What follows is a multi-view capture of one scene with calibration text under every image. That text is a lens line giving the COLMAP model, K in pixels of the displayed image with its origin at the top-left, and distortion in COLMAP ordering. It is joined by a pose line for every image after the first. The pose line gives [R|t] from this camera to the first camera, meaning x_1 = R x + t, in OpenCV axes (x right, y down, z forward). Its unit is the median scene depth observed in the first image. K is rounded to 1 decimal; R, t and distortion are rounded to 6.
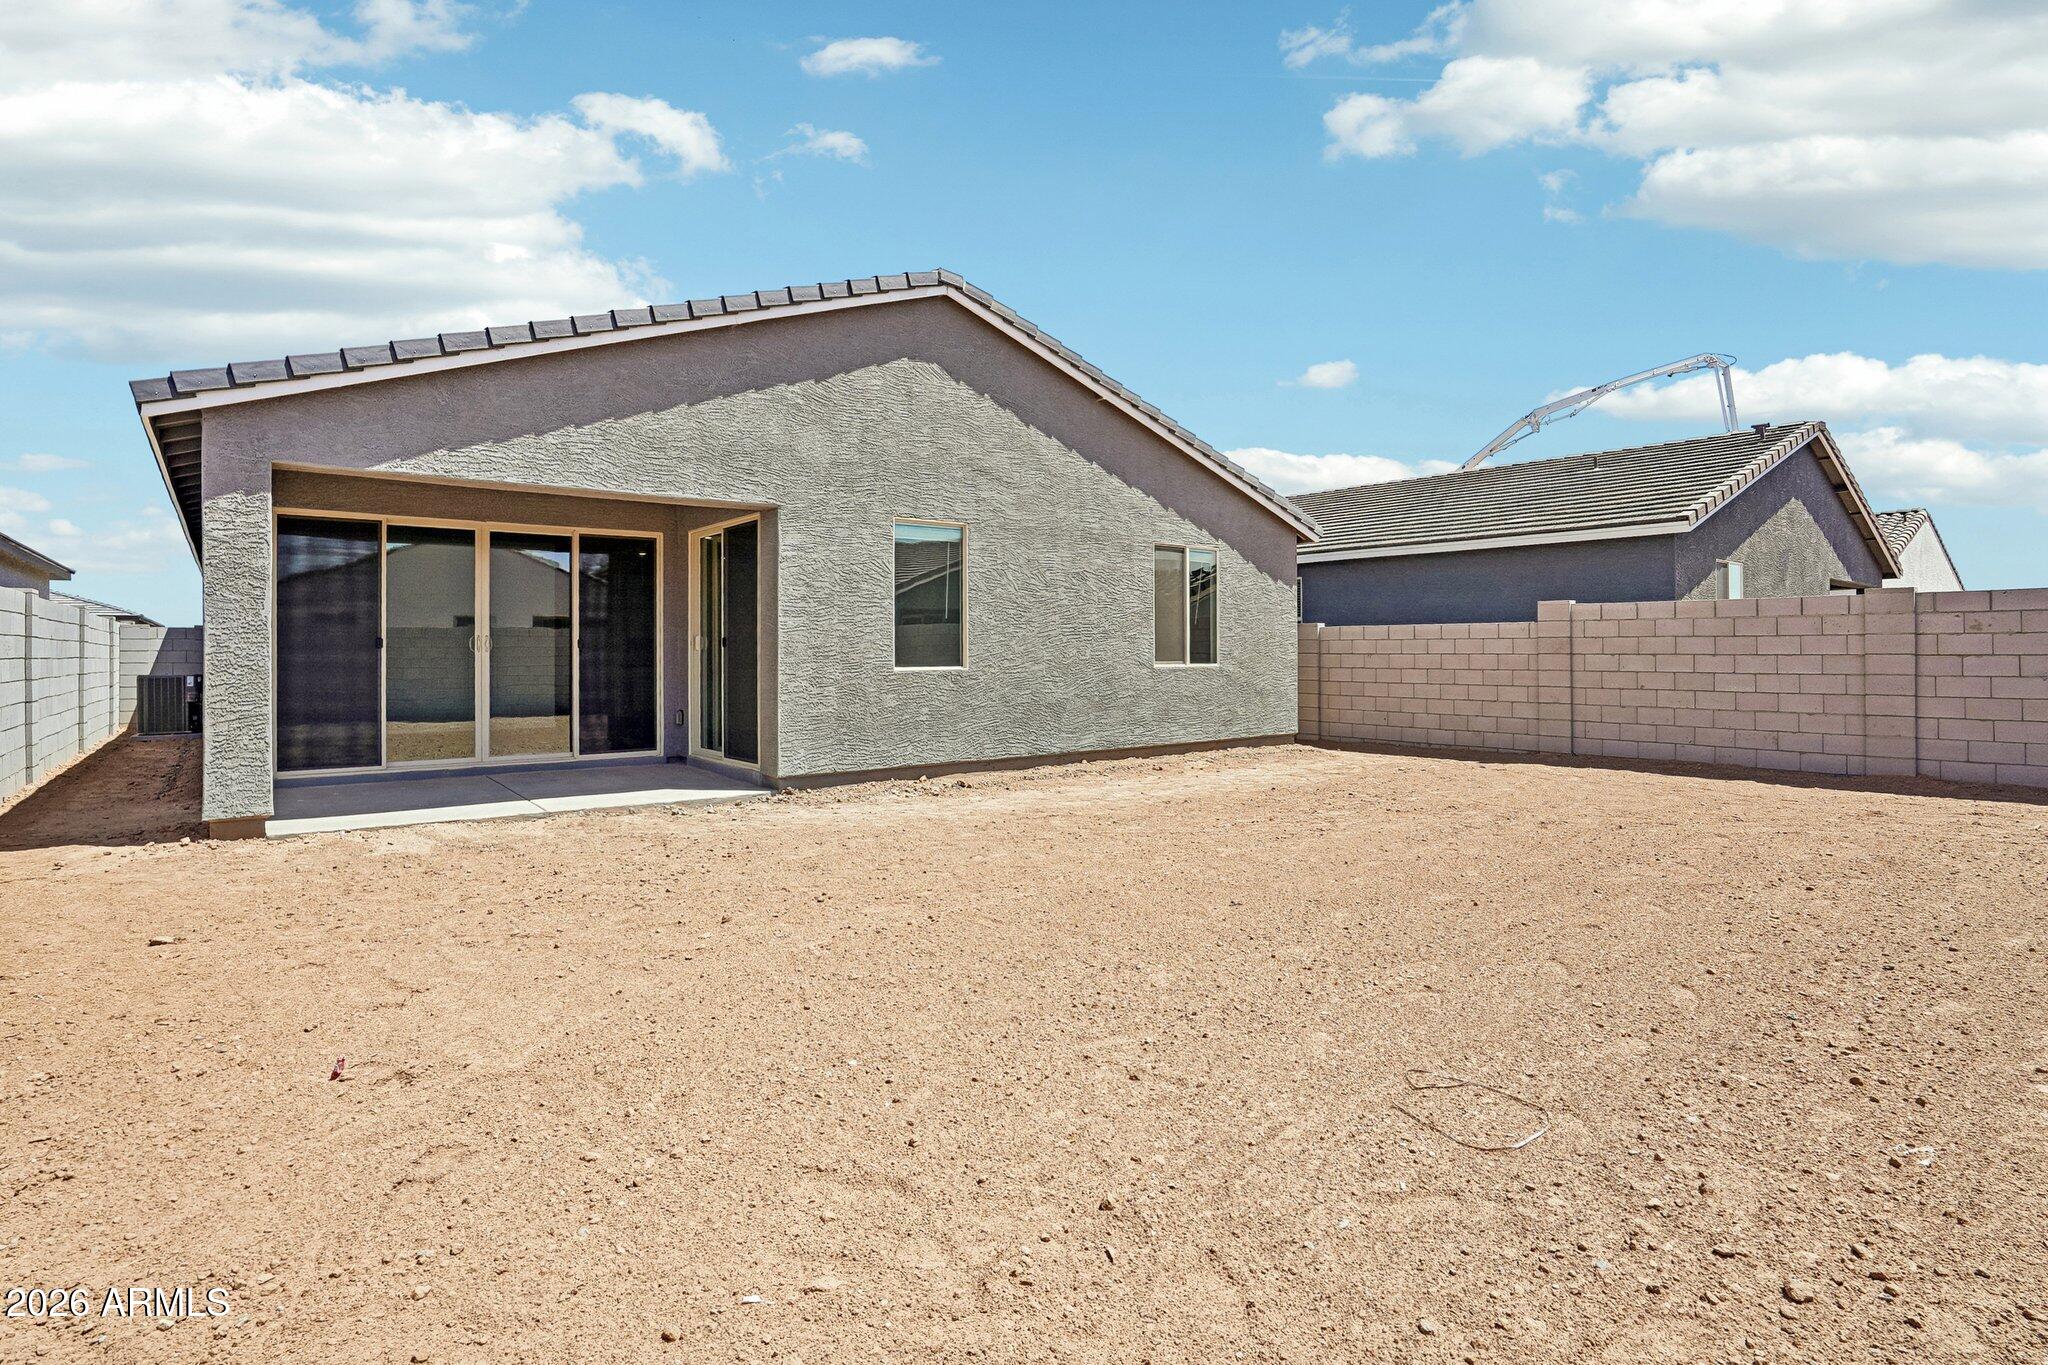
lens RADIAL K [[947.0, 0, 1024.0], [0, 947.0, 682.5], [0, 0, 1]] dist [-0.040312, 0.000291]
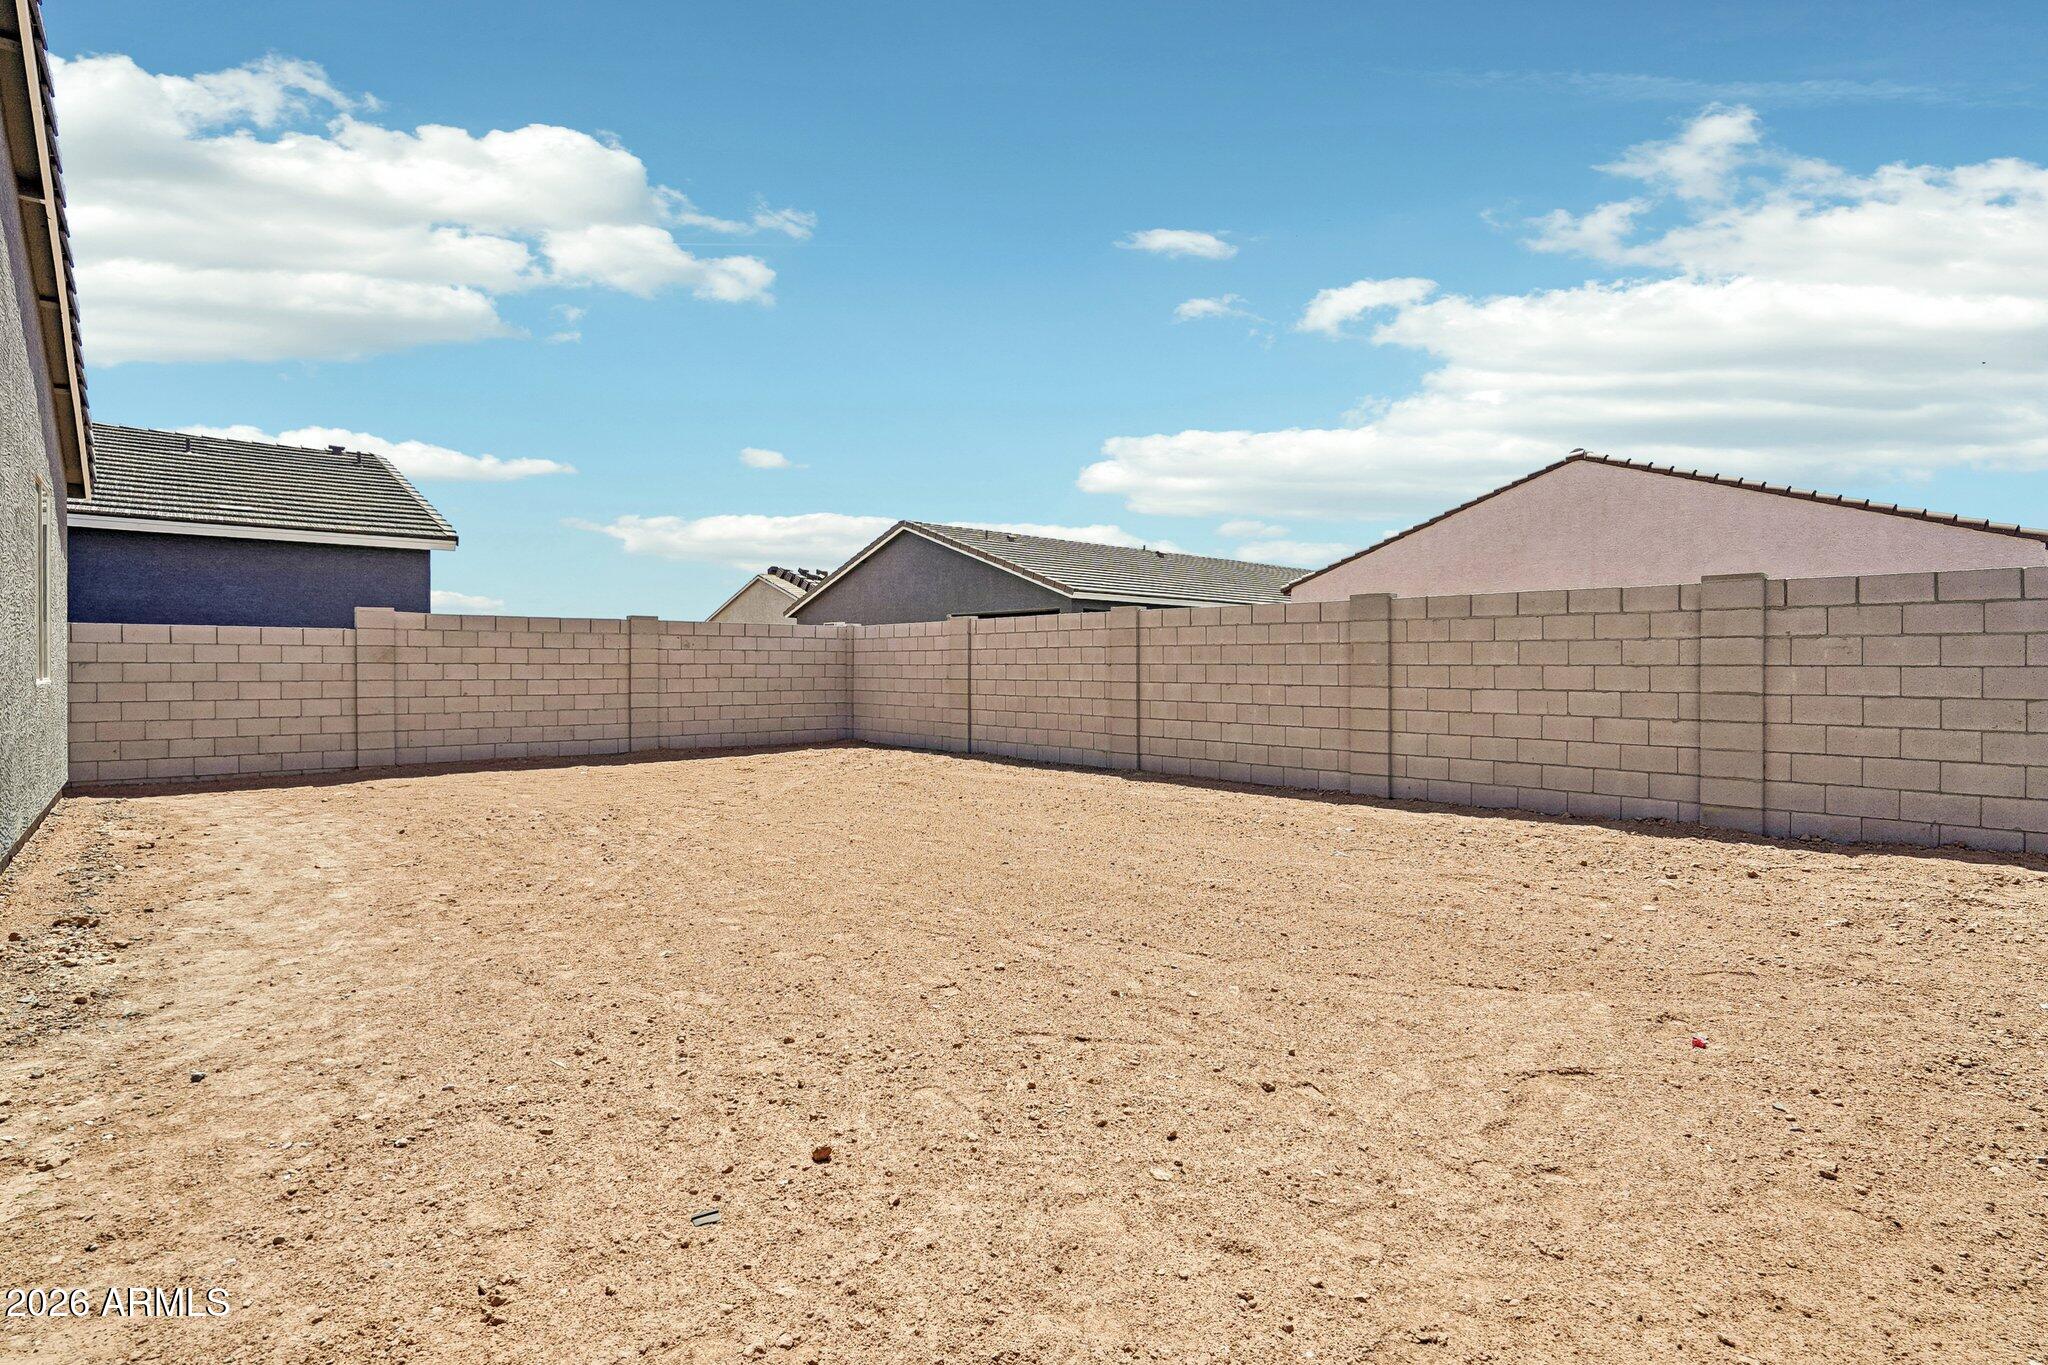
lens RADIAL K [[947.0, 0, 1024.0], [0, 947.0, 682.5], [0, 0, 1]] dist [-0.040312, 0.000291]
pose [[-0.058057, -0.022589, 0.998058, -0.422177], [0.023181, 0.999444, 0.023969, -0.018330], [-0.998044, 0.024528, -0.057501, 0.396870]]
